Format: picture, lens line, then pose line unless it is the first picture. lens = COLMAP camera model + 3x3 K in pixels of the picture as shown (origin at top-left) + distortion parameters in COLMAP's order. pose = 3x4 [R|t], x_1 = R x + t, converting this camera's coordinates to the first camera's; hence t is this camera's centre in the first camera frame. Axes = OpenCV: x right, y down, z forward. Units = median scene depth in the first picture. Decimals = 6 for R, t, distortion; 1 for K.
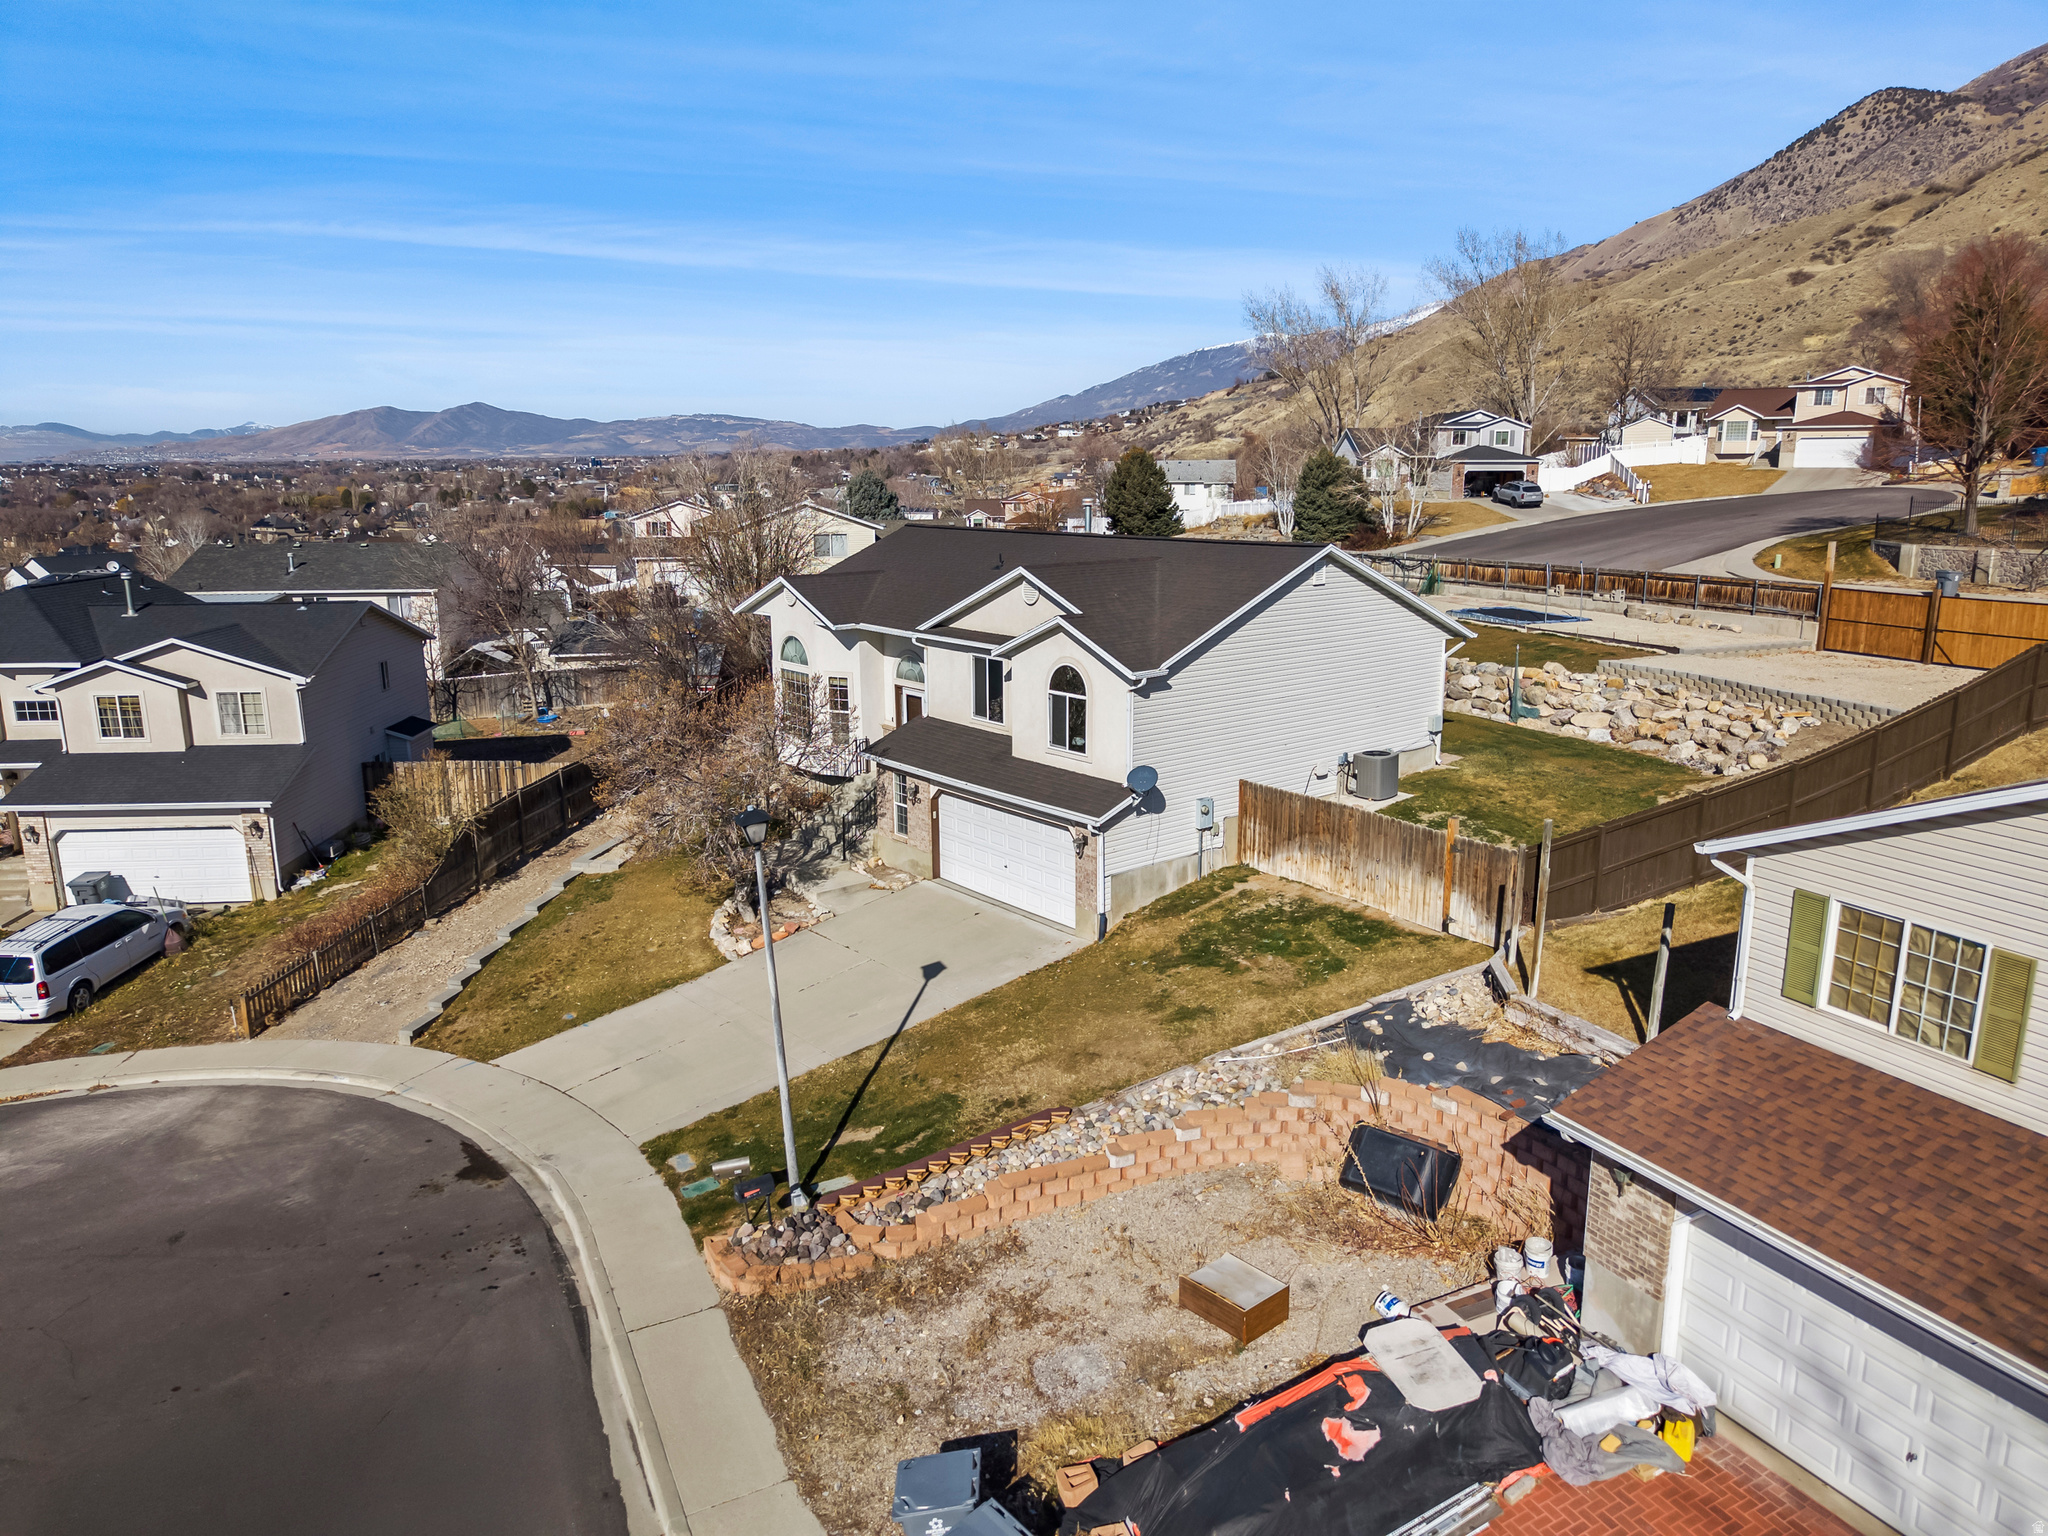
lens RADIAL K [[1366.7, 0, 1024.0], [0, 1366.7, 768.0], [0, 0, 1]] dist [0.007204, -0.002669]
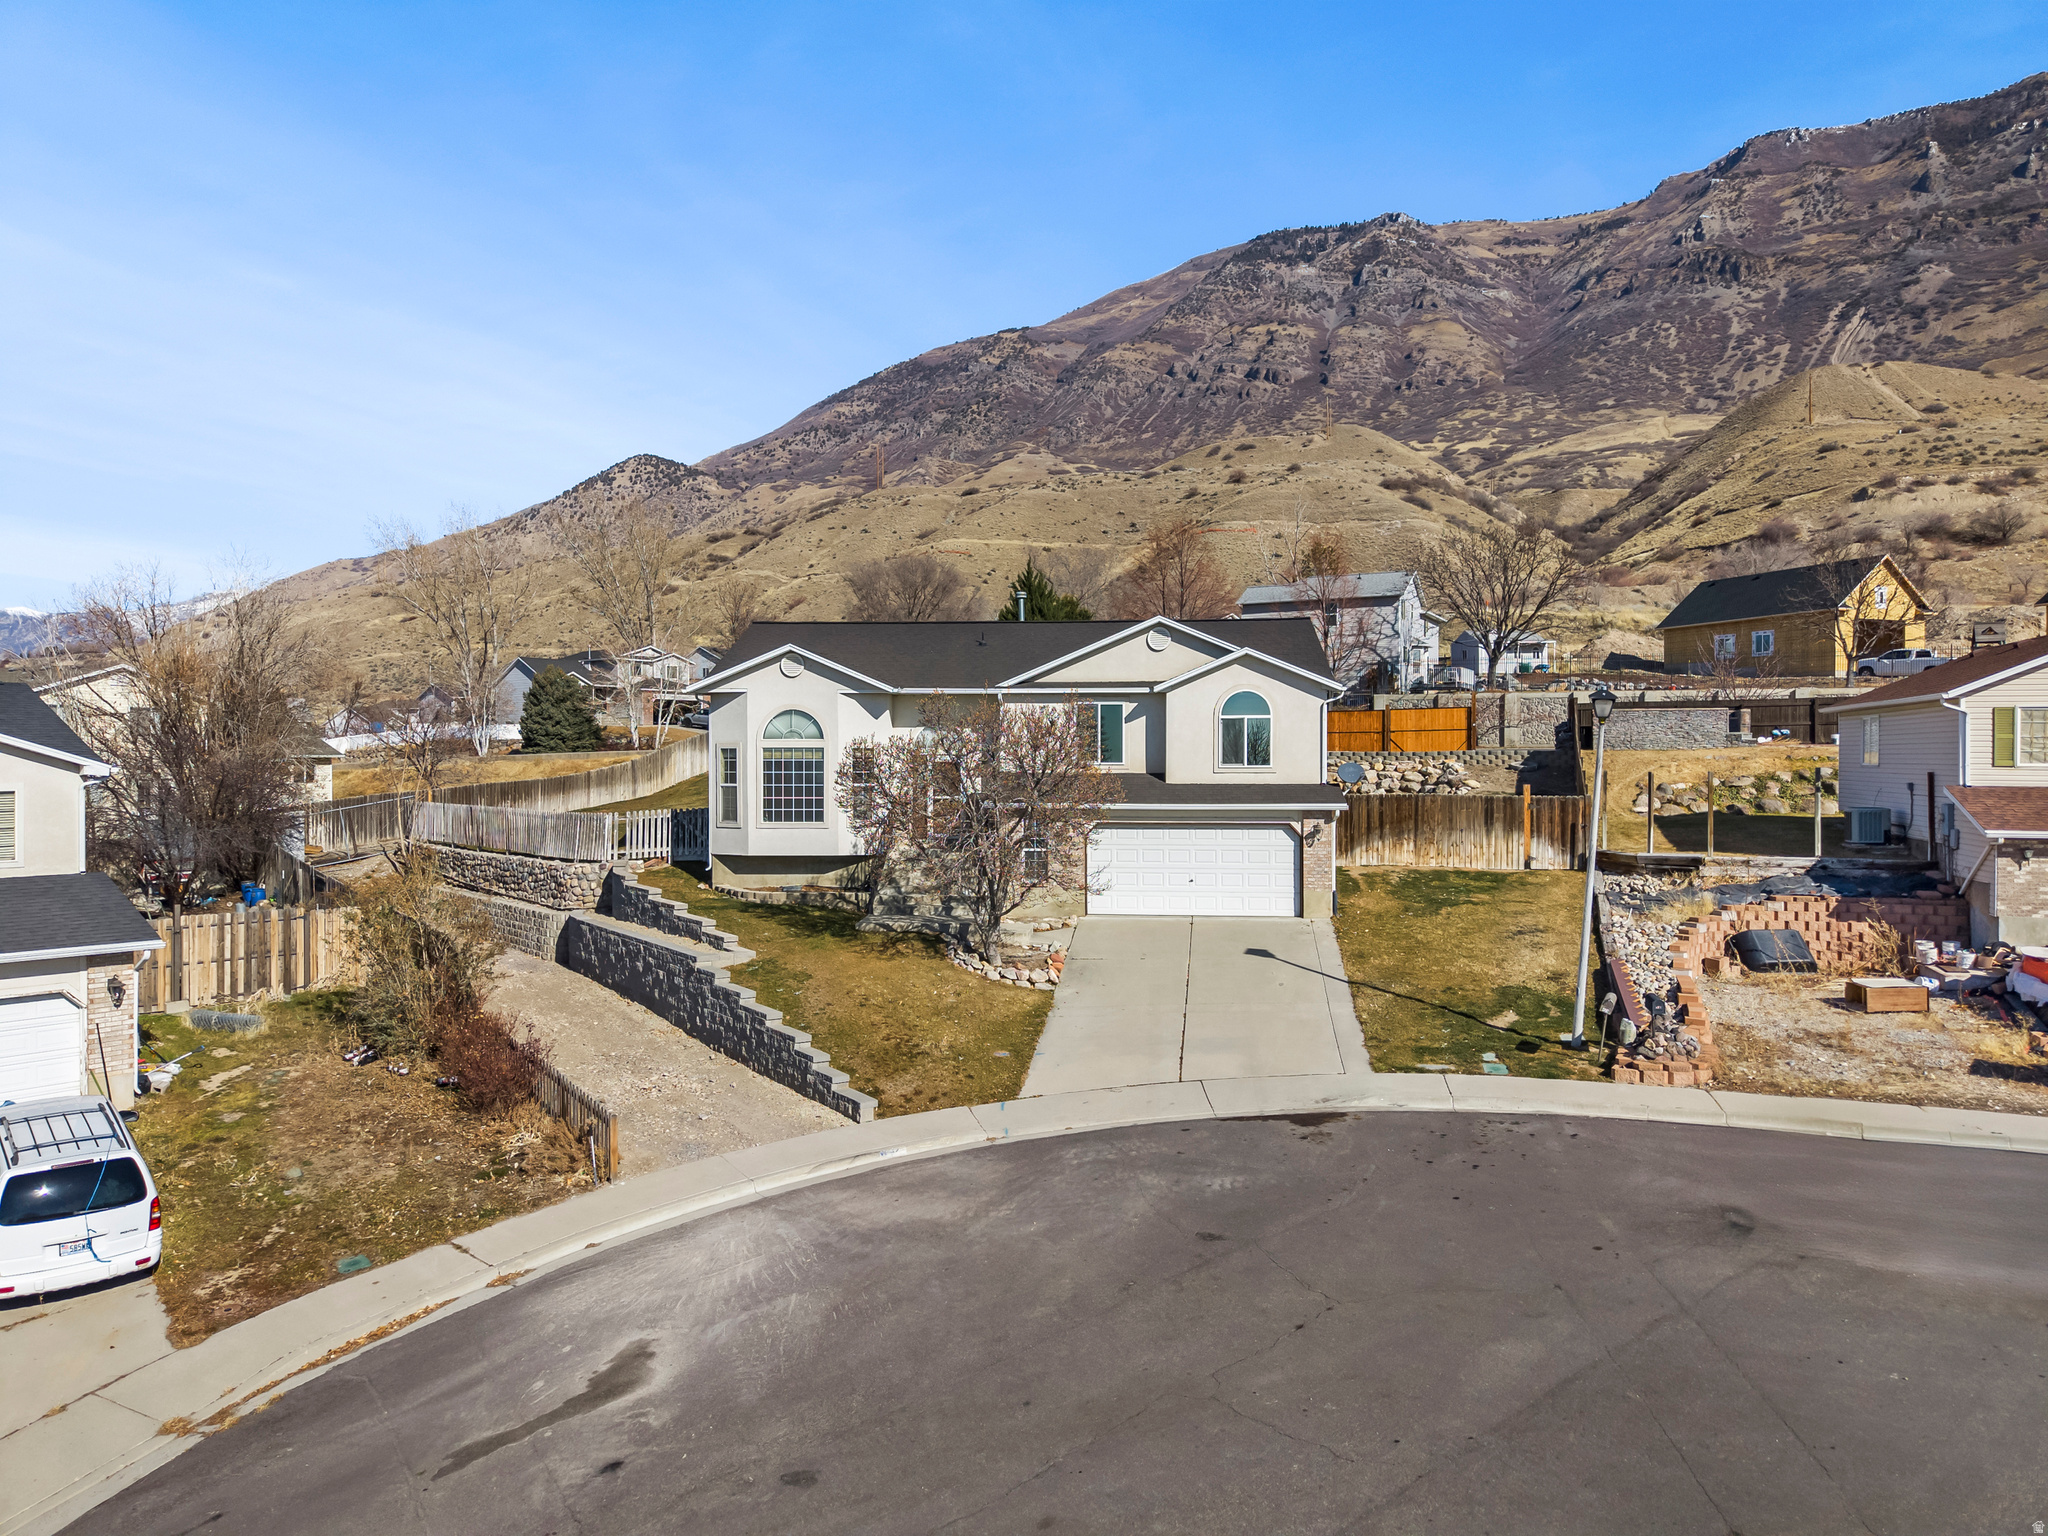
lens RADIAL K [[1372.2, 0, 1024.0], [0, 1372.2, 768.0], [0, 0, 1]] dist [0.032489, -0.038139]
pose [[0.694114, -0.001312, 0.719864, -0.860437], [0.153480, 0.977275, -0.146208, 0.119273], [-0.703313, 0.211970, 0.678542, 0.319819]]
